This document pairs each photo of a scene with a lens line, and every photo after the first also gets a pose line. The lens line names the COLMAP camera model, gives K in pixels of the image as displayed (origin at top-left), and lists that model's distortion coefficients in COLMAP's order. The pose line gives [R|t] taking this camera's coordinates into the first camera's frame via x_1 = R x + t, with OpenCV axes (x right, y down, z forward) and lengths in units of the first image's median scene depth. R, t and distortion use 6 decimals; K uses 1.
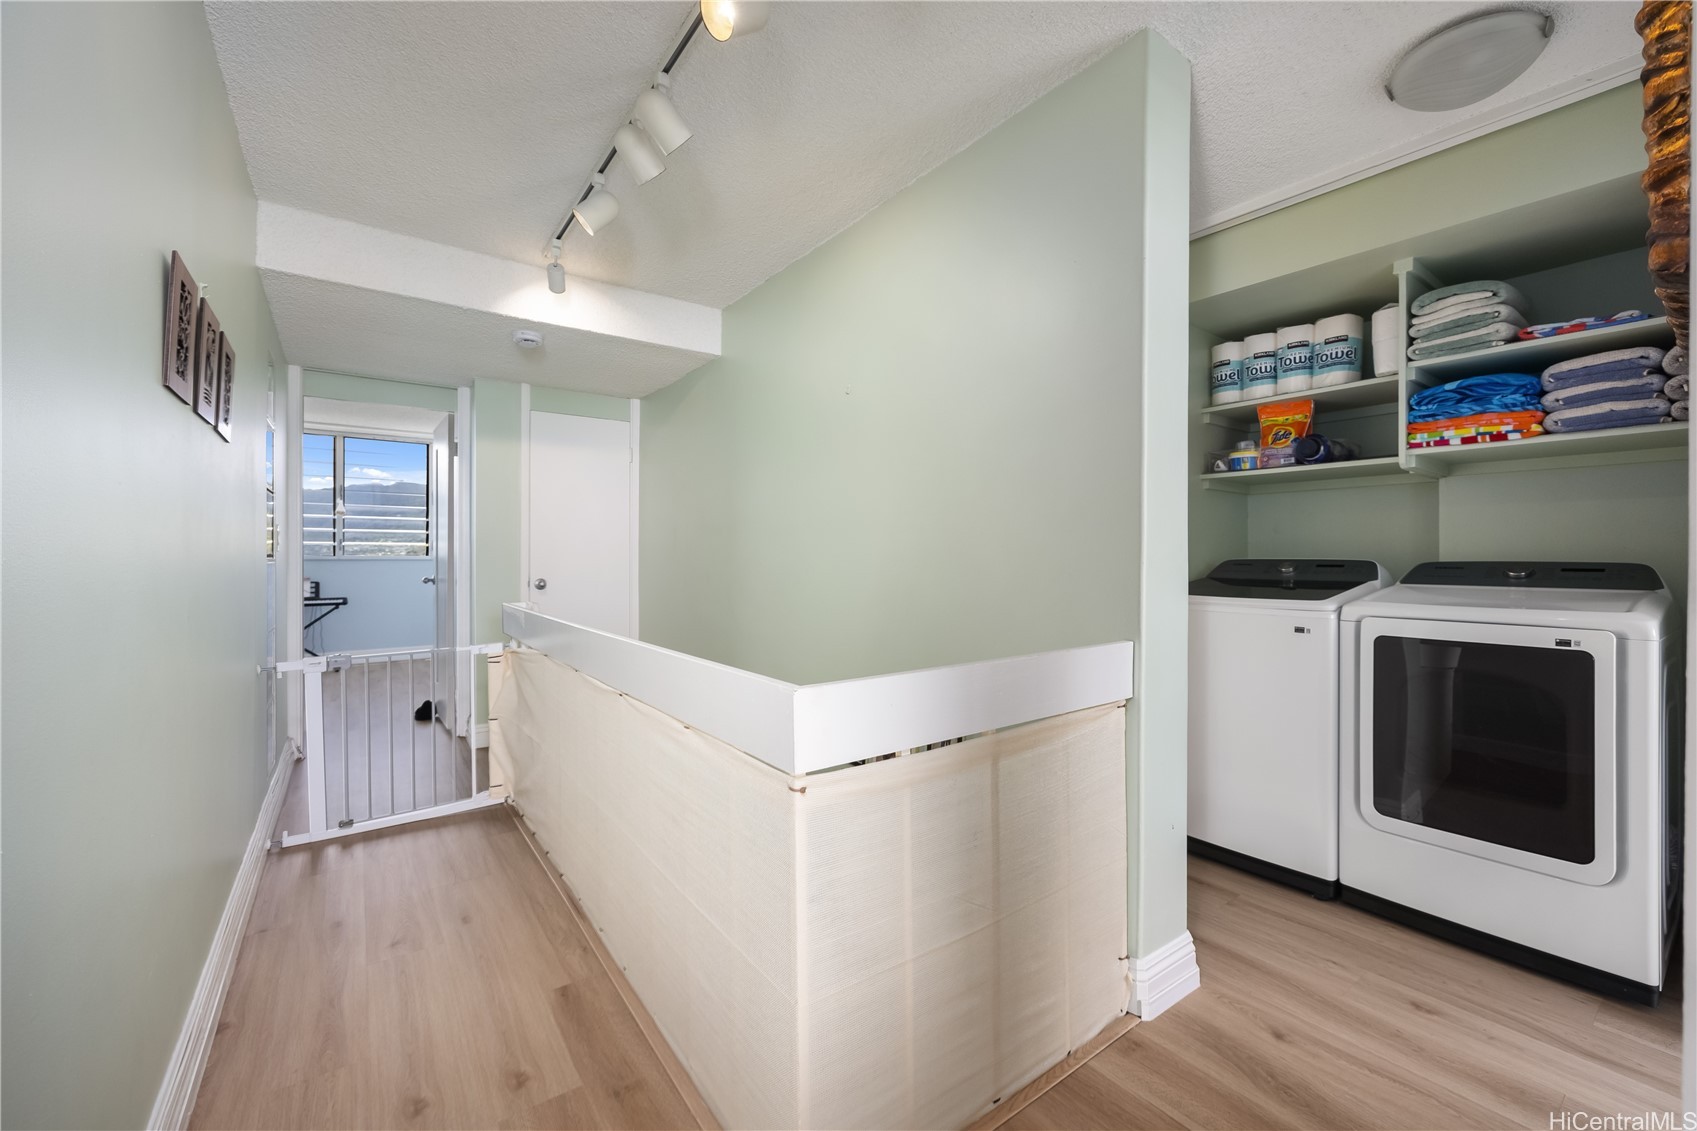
lens RADIAL K [[674.5, 0, 847.6], [0, 674.5, 556.5], [0, 0, 1]] dist [-0.002021, 0.000900]
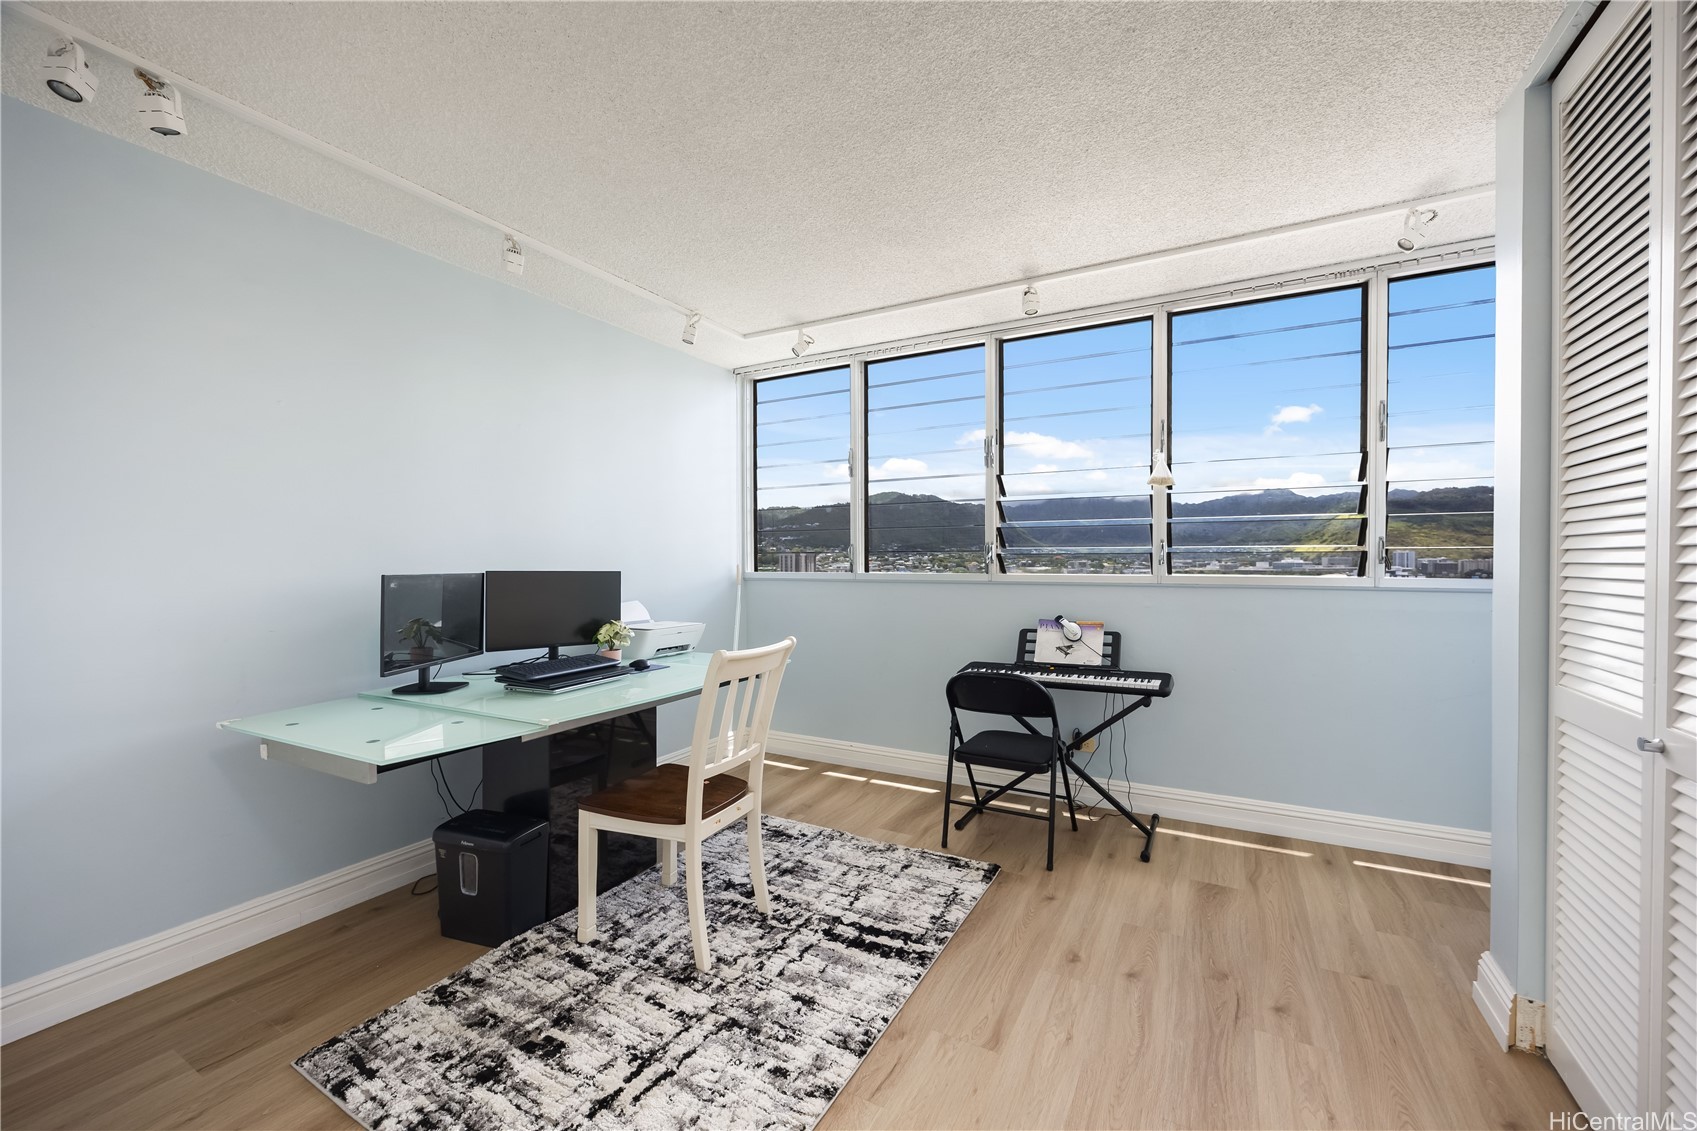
lens RADIAL K [[674.5, 0, 849.0], [0, 674.5, 567.9], [0, 0, 1]] dist [-0.002021, 0.000900]
pose [[0.415658, -0.000472, -0.909521, -0.442778], [0.001048, 0.999999, -0.000041, -0.007204], [0.909521, -0.000936, 0.415658, 0.642636]]
